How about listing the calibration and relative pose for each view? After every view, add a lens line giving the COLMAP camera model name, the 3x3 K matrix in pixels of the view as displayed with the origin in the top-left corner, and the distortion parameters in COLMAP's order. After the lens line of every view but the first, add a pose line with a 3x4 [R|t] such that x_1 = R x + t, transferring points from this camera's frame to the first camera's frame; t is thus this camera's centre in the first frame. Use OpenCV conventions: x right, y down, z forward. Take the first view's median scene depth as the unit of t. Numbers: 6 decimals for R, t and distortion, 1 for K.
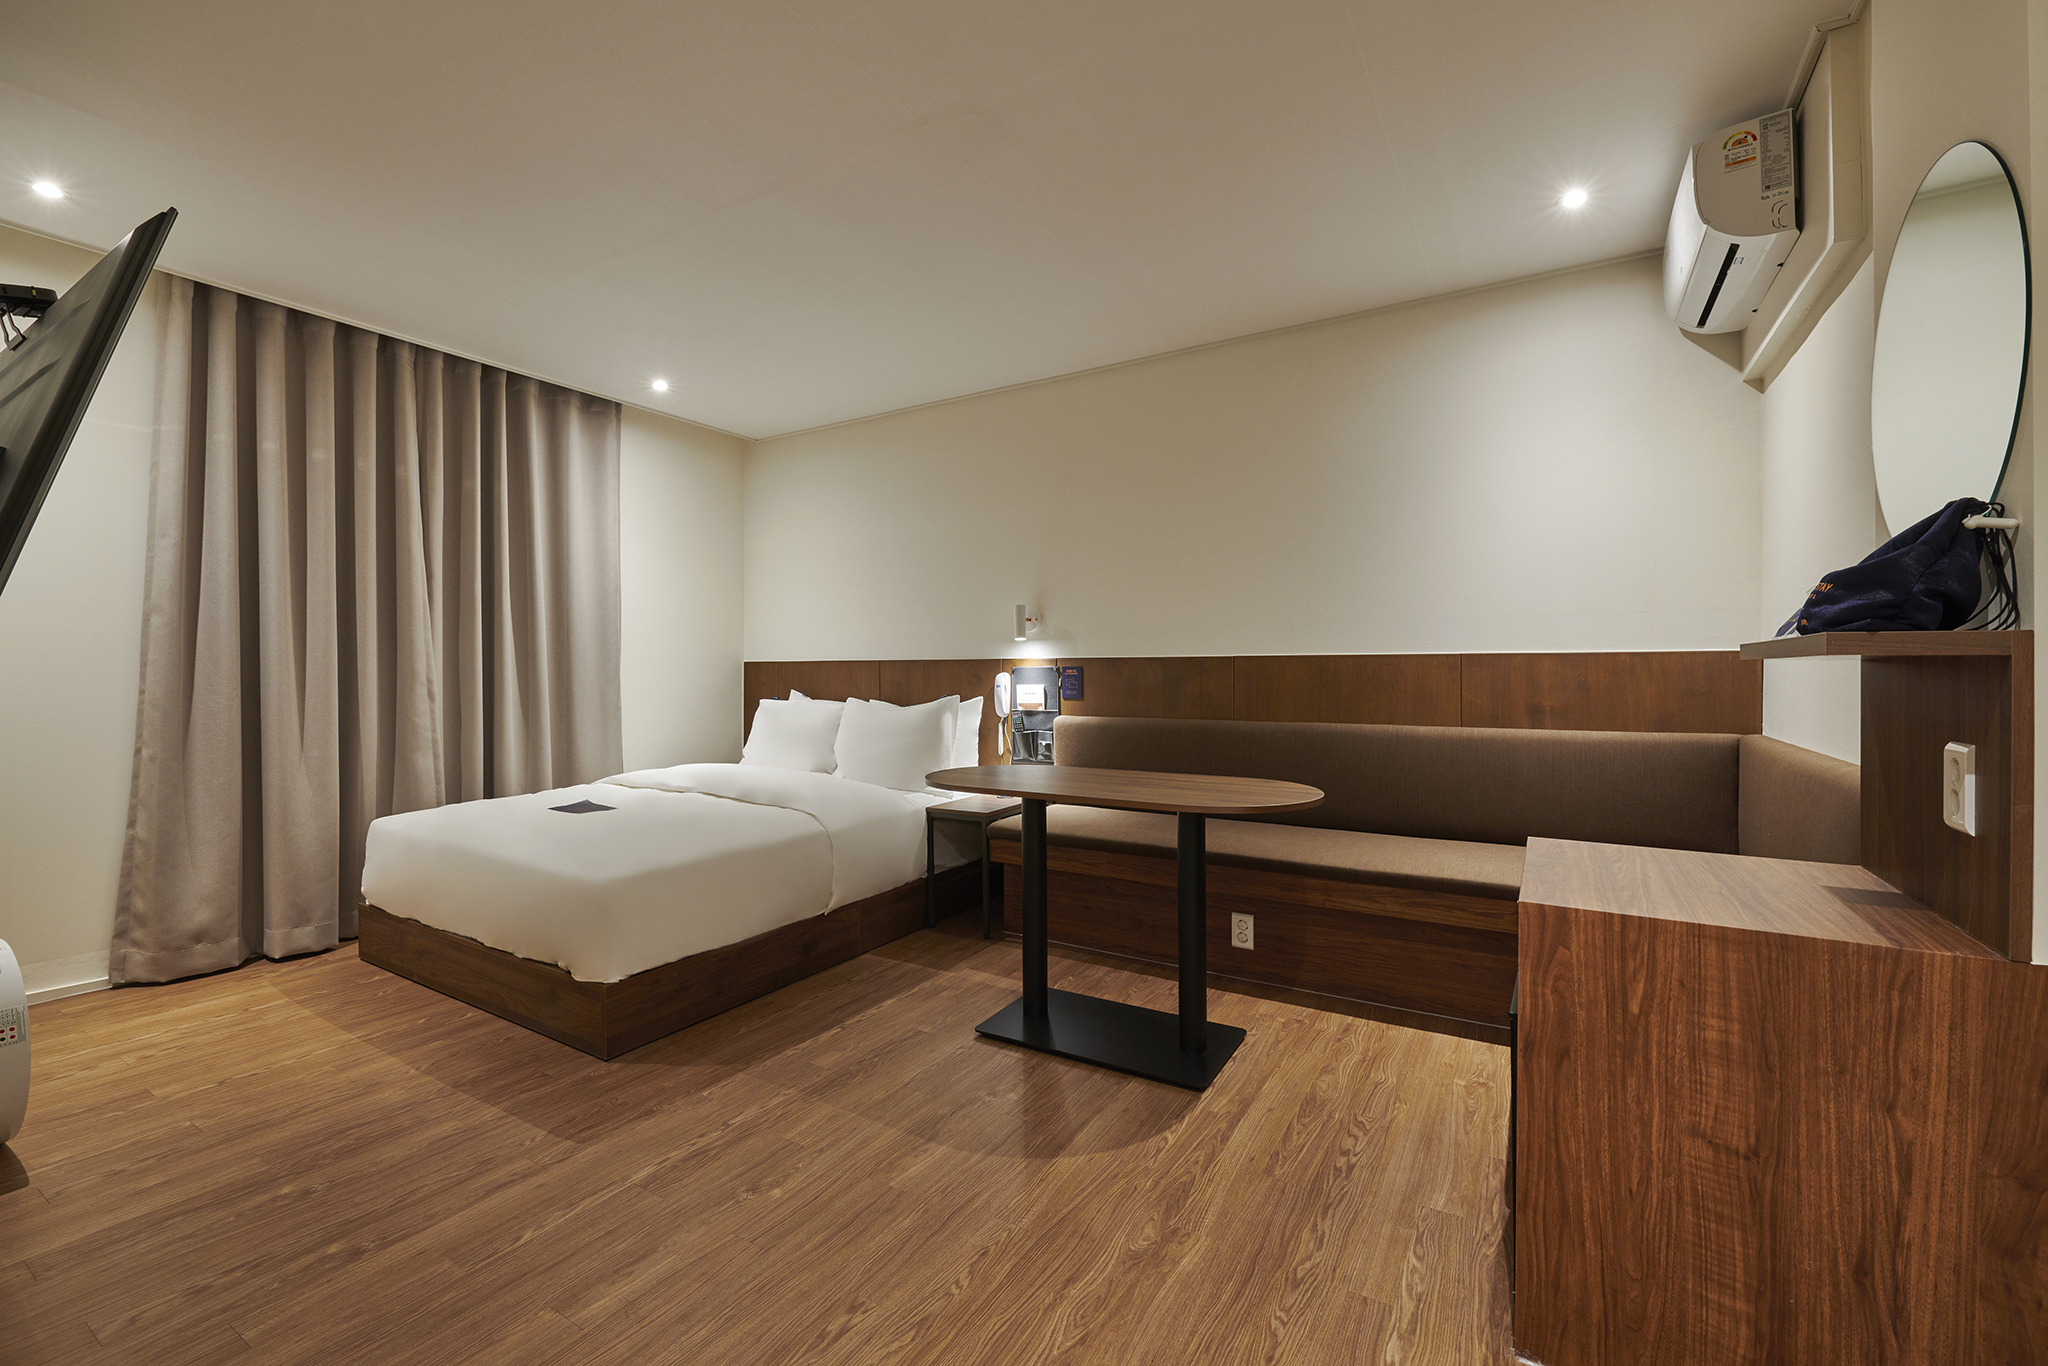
lens RADIAL K [[860.7, 0, 1024.3], [0, 860.7, 689.5], [0, 0, 1]] dist [-0.001300, -0.000527]
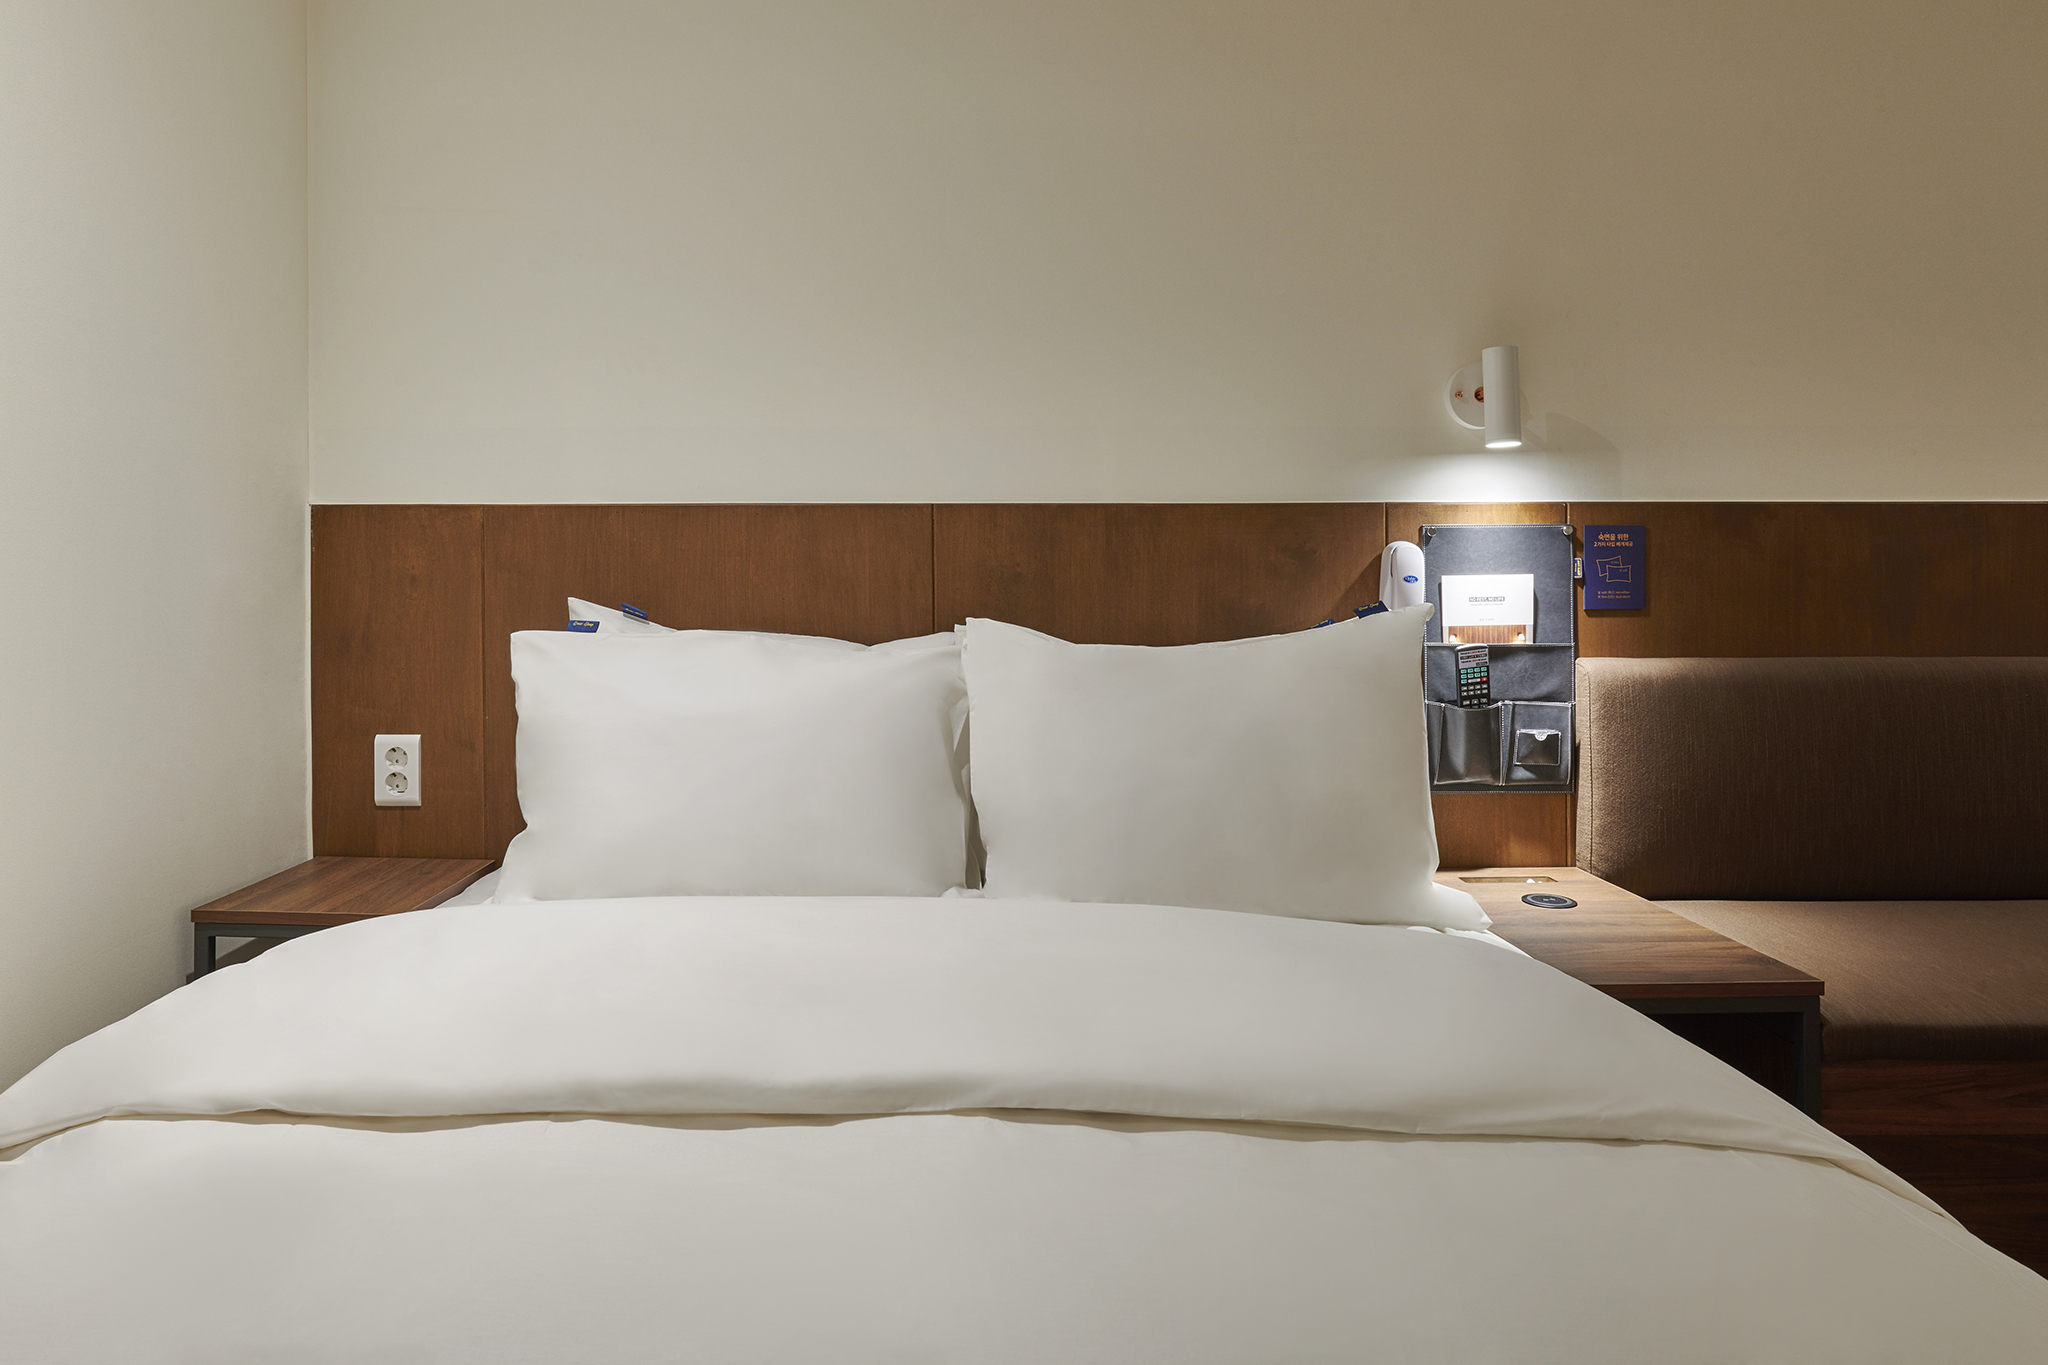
lens RADIAL K [[1305.9, 0, 1022.3], [0, 1305.9, 672.6], [0, 0, 1]] dist [-0.004004, -0.000204]
pose [[0.861354, -0.028080, 0.507229, -0.620562], [0.009971, 0.999213, 0.038384, 0.017599], [-0.507908, -0.028005, 0.860956, 0.886093]]
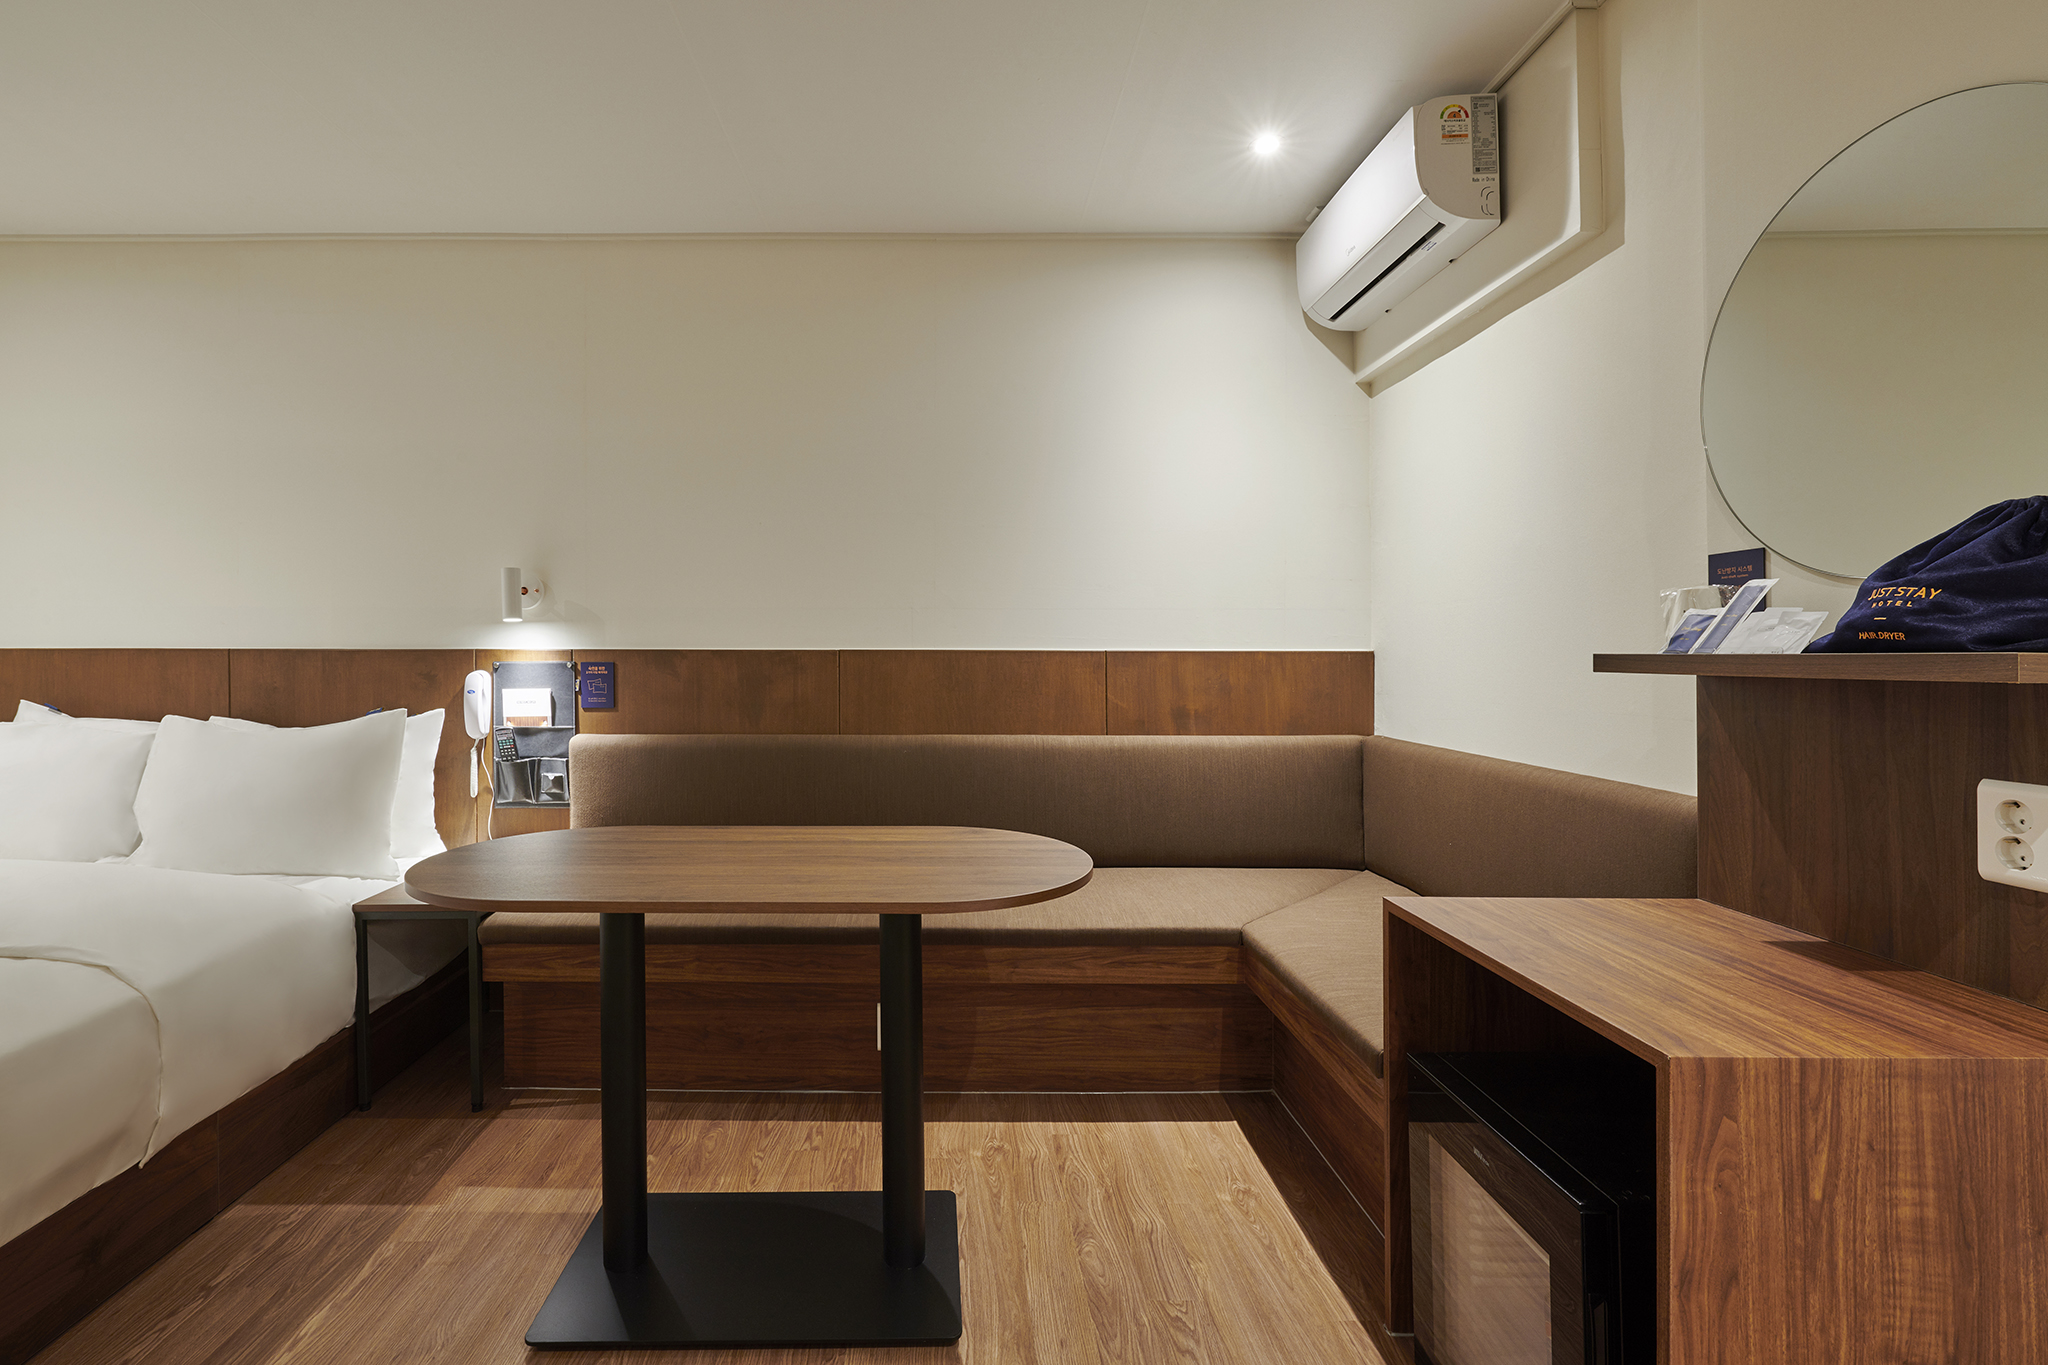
lens RADIAL K [[963.8, 0, 1021.2], [0, 963.8, 668.9], [0, 0, 1]] dist [-0.001686, -0.000635]
pose [[0.850830, -0.000882, 0.525440, -0.083130], [0.006825, 0.999933, -0.009374, -0.015974], [-0.525396, 0.011562, 0.850779, 0.238256]]
